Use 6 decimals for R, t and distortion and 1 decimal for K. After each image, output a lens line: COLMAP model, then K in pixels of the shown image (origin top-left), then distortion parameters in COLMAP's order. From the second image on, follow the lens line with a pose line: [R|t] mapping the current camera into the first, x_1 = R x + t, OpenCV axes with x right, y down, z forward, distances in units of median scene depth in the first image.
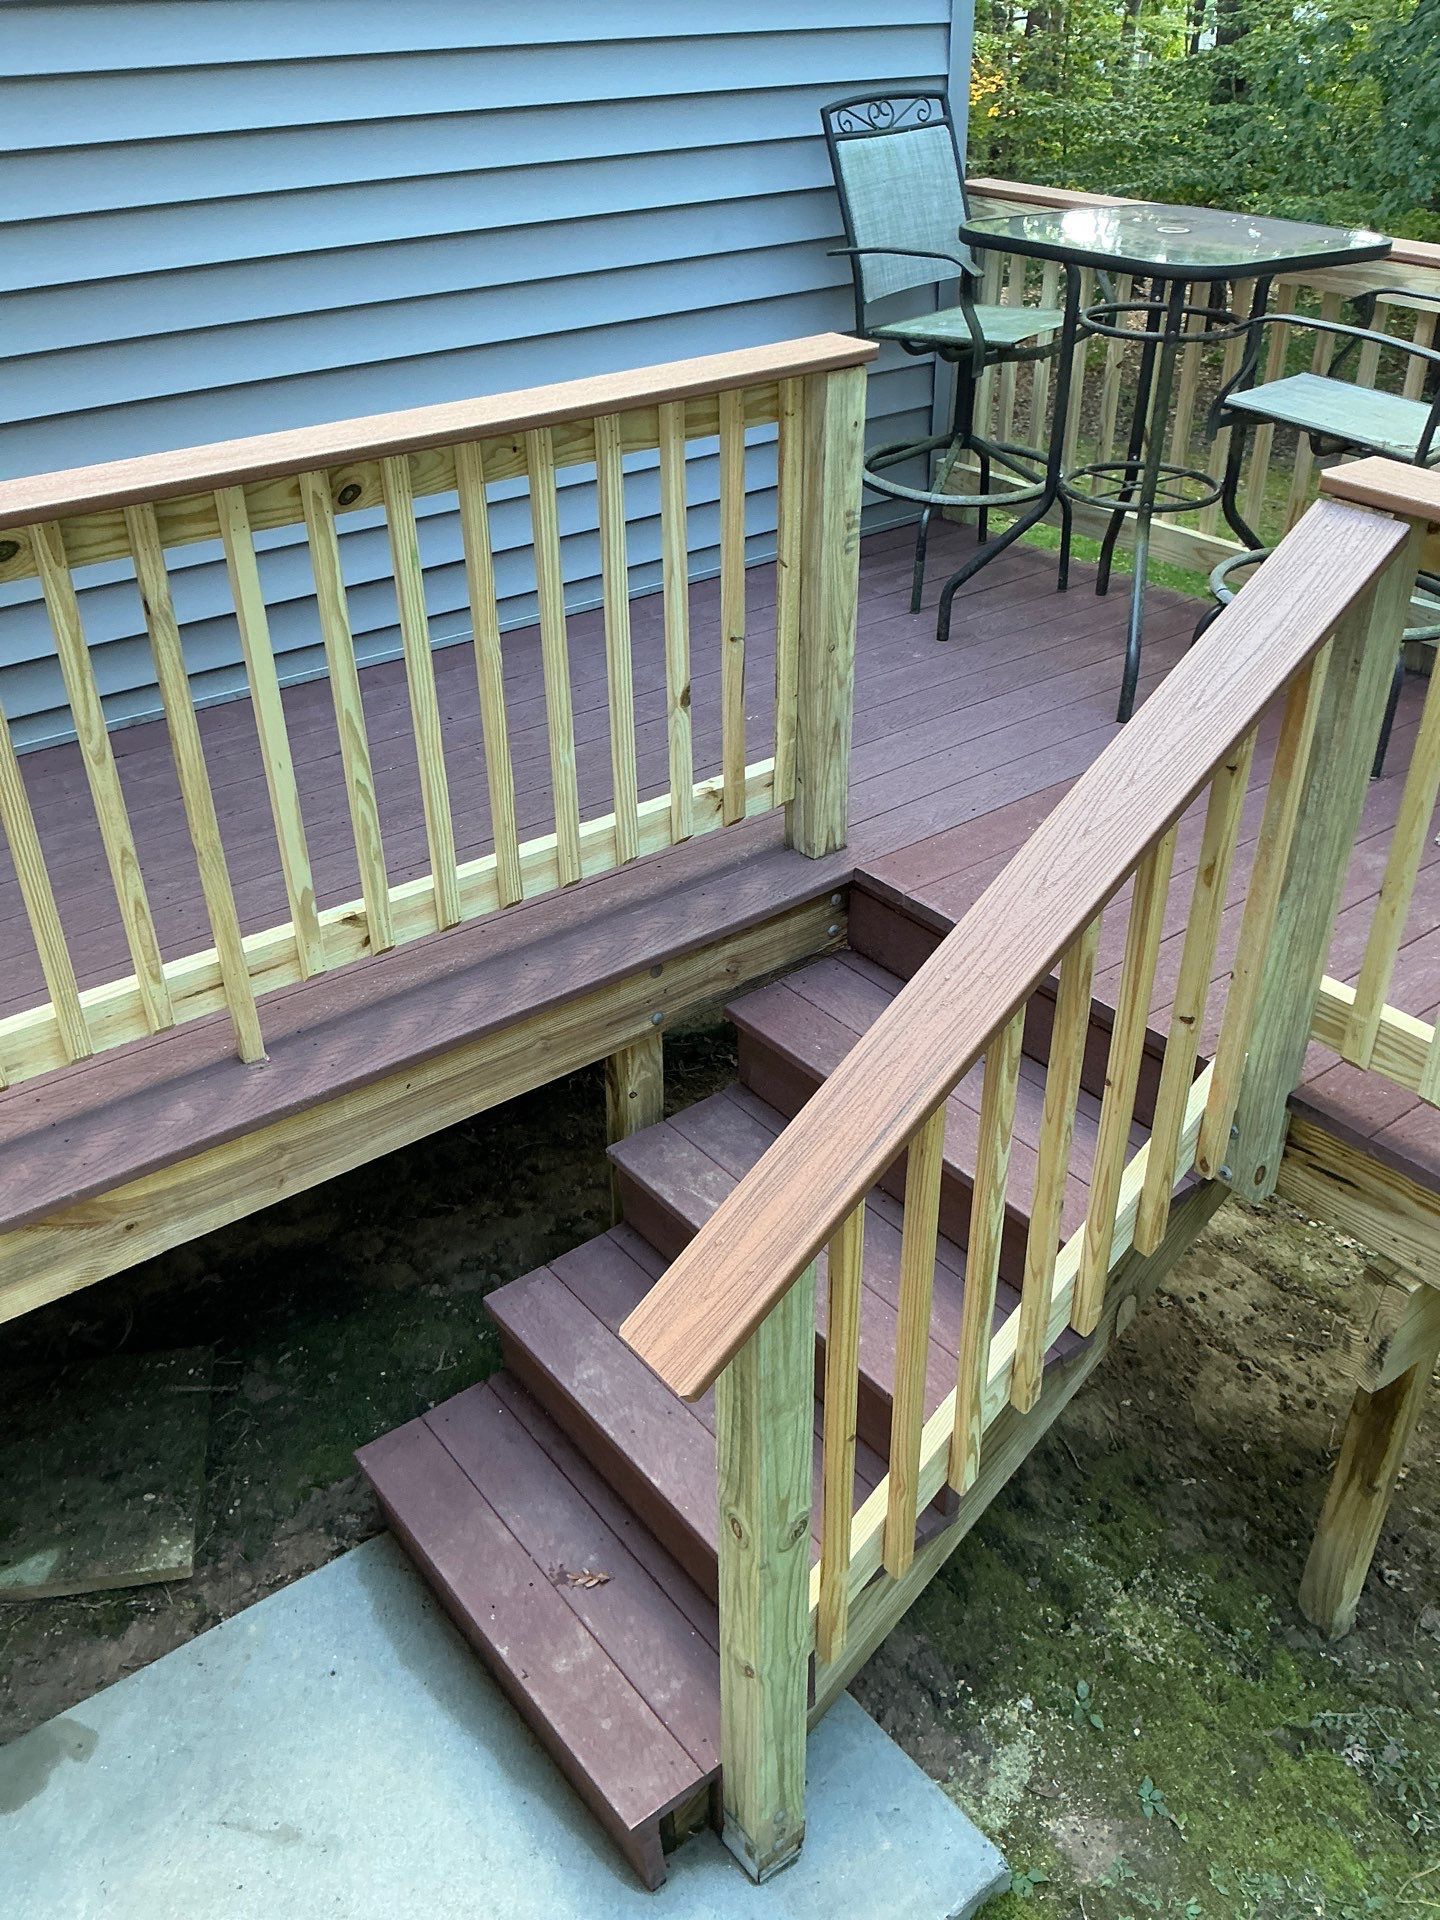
lens RADIAL K [[1659.0, 0, 733.8], [0, 1659.0, 977.8], [0, 0, 1]] dist [0.064276, -0.165494]
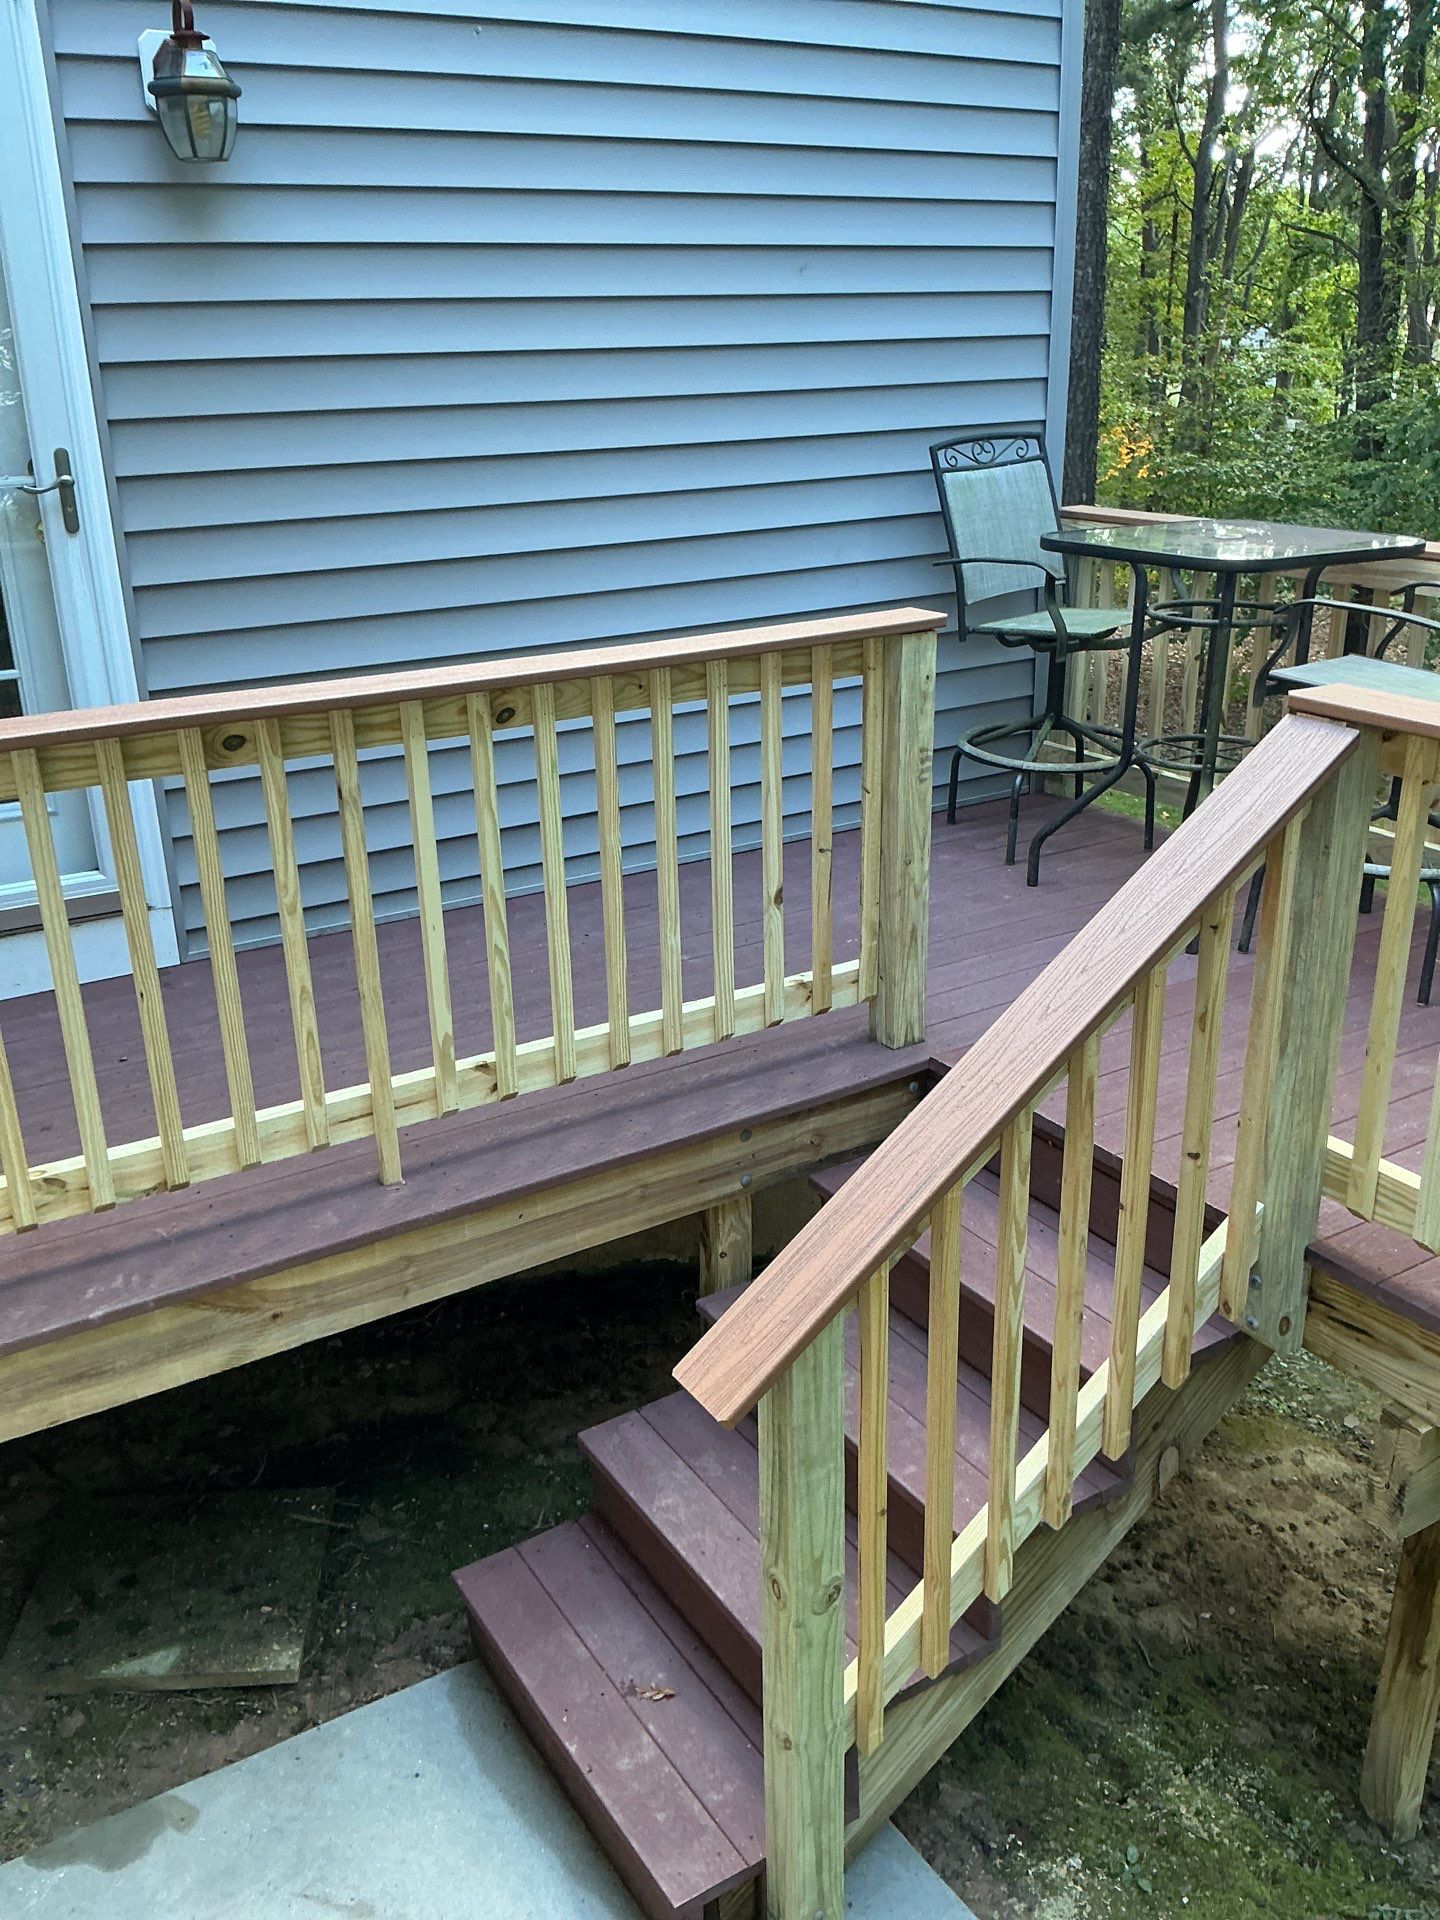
lens RADIAL K [[1659.0, 0, 720.3], [0, 1659.0, 942.9], [0, 0, 1]] dist [0.064276, -0.165494]
pose [[0.994271, 0.023334, -0.104307, 0.055606], [-0.044364, 0.977943, -0.204108, 0.108220], [0.097243, 0.207567, 0.973376, -0.140738]]
